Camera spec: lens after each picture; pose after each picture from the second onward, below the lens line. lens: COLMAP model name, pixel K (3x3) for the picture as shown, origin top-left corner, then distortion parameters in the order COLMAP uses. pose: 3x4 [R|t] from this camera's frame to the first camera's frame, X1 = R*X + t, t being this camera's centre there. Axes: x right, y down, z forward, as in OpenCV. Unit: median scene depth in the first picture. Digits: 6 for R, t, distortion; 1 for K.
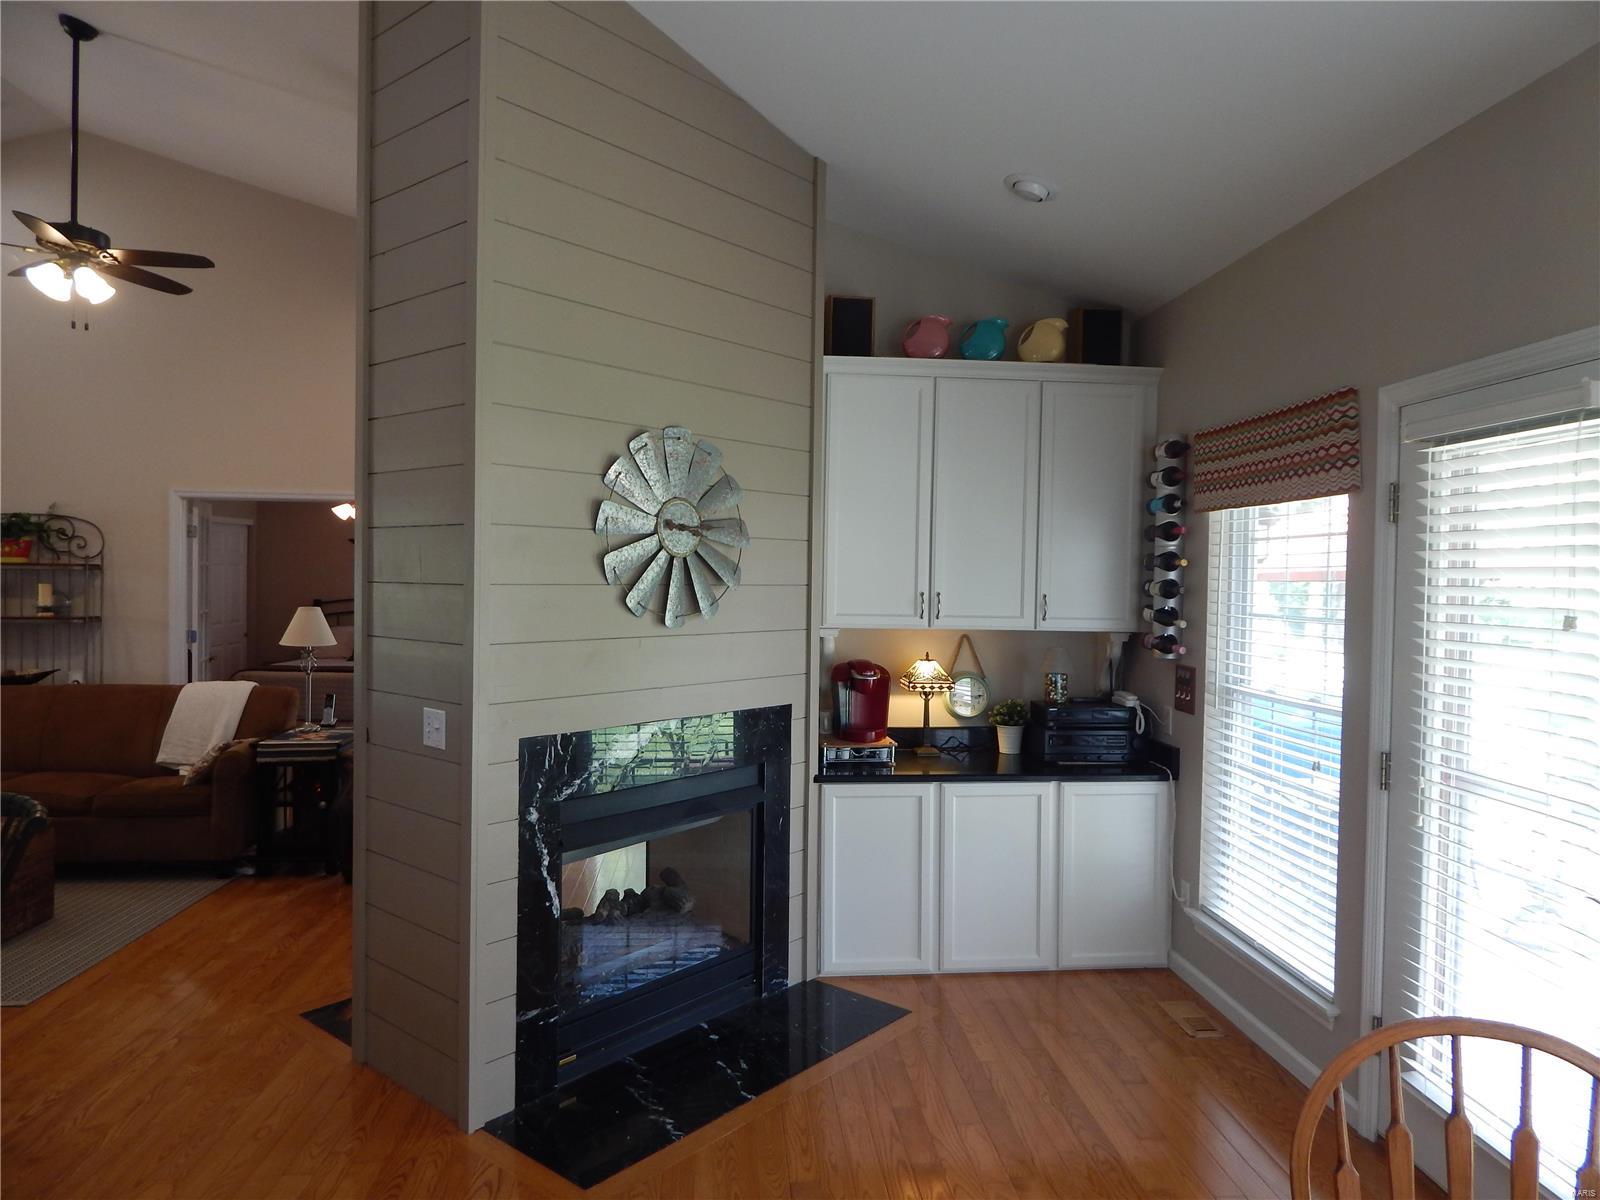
lens RADIAL K [[1040.5, 0, 810.8], [0, 1040.5, 598.5], [0, 0, 1]] dist [-0.005499, -0.000587]
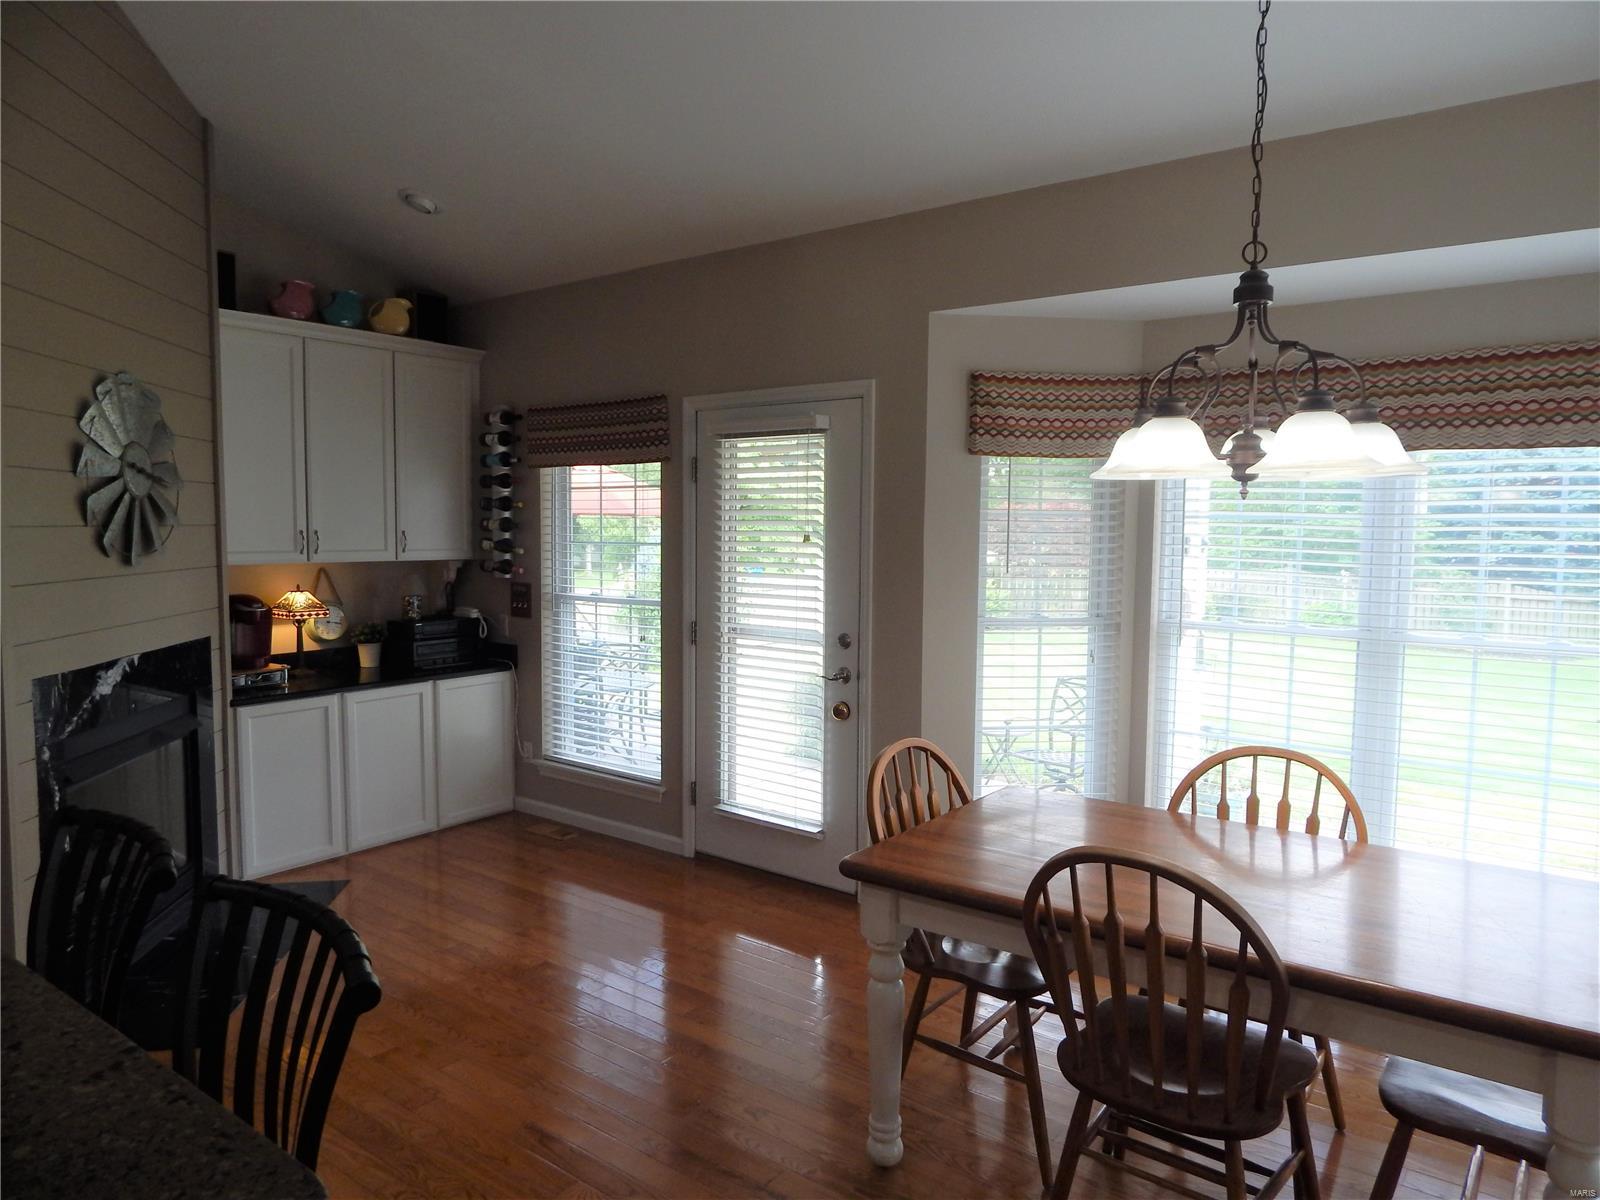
lens RADIAL K [[1040.5, 0, 800.6], [0, 1040.5, 597.9], [0, 0, 1]] dist [-0.005499, -0.000587]
pose [[0.678182, -0.062683, 0.732216, -0.373078], [0.019665, 0.997547, 0.067184, 0.001997], [-0.734631, -0.031164, 0.677751, -0.166786]]
